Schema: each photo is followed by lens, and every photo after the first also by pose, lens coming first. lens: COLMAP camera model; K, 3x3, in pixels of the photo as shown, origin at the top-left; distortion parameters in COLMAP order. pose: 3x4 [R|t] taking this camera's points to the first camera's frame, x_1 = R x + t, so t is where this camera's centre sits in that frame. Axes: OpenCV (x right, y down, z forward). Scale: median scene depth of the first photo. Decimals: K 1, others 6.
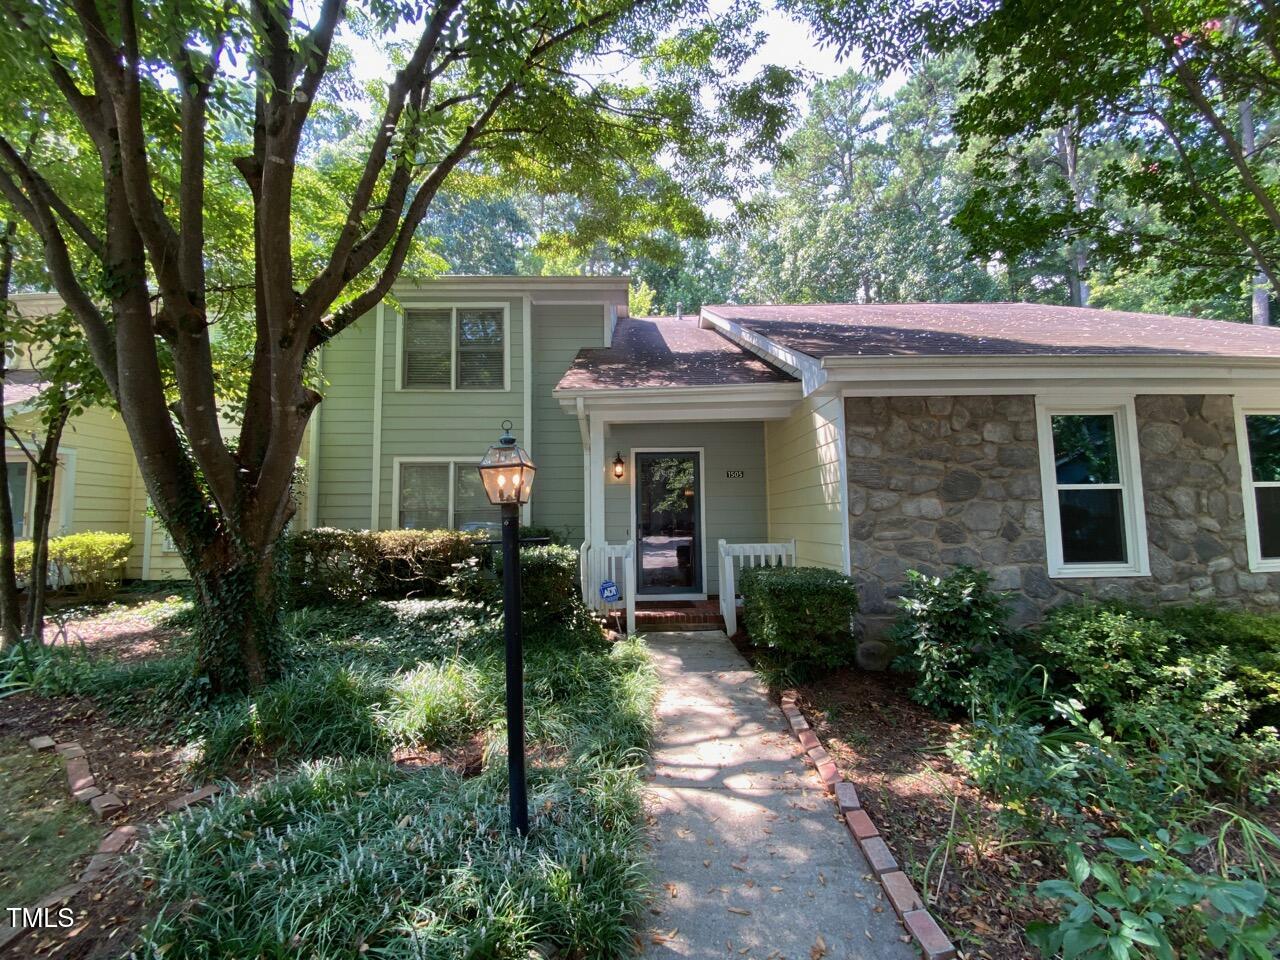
lens RADIAL K [[517.9, 0, 655.4], [0, 517.9, 480.4], [0, 0, 1]] dist [0.003863, -0.011819]
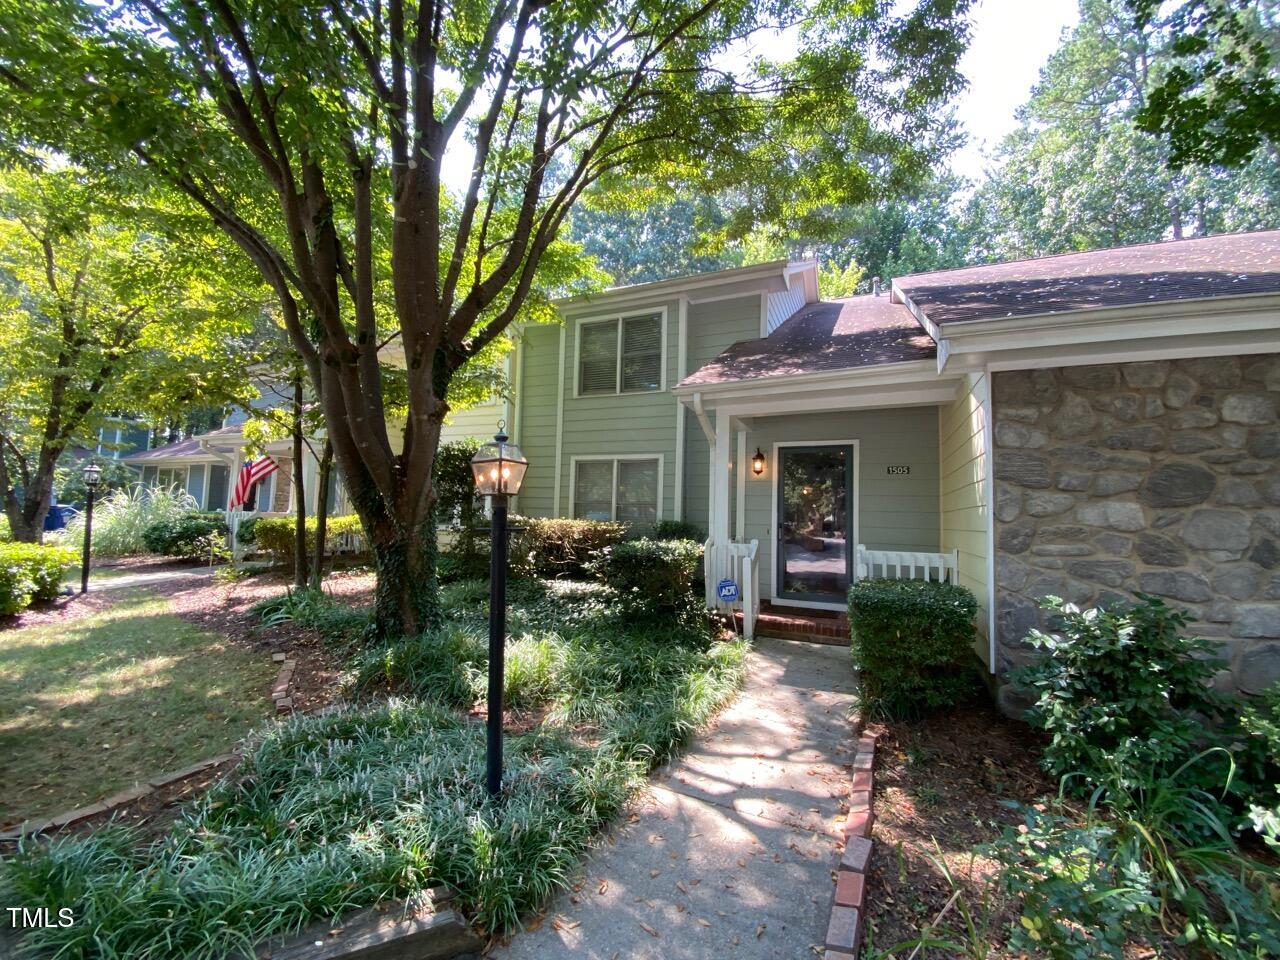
lens RADIAL K [[517.9, 0, 626.8], [0, 517.9, 479.1], [0, 0, 1]] dist [0.003863, -0.011819]
pose [[0.909341, 0.005938, -0.416009, 0.192196], [-0.004500, 0.999980, 0.004437, 0.001987], [0.416027, -0.002163, 0.909350, 0.046340]]
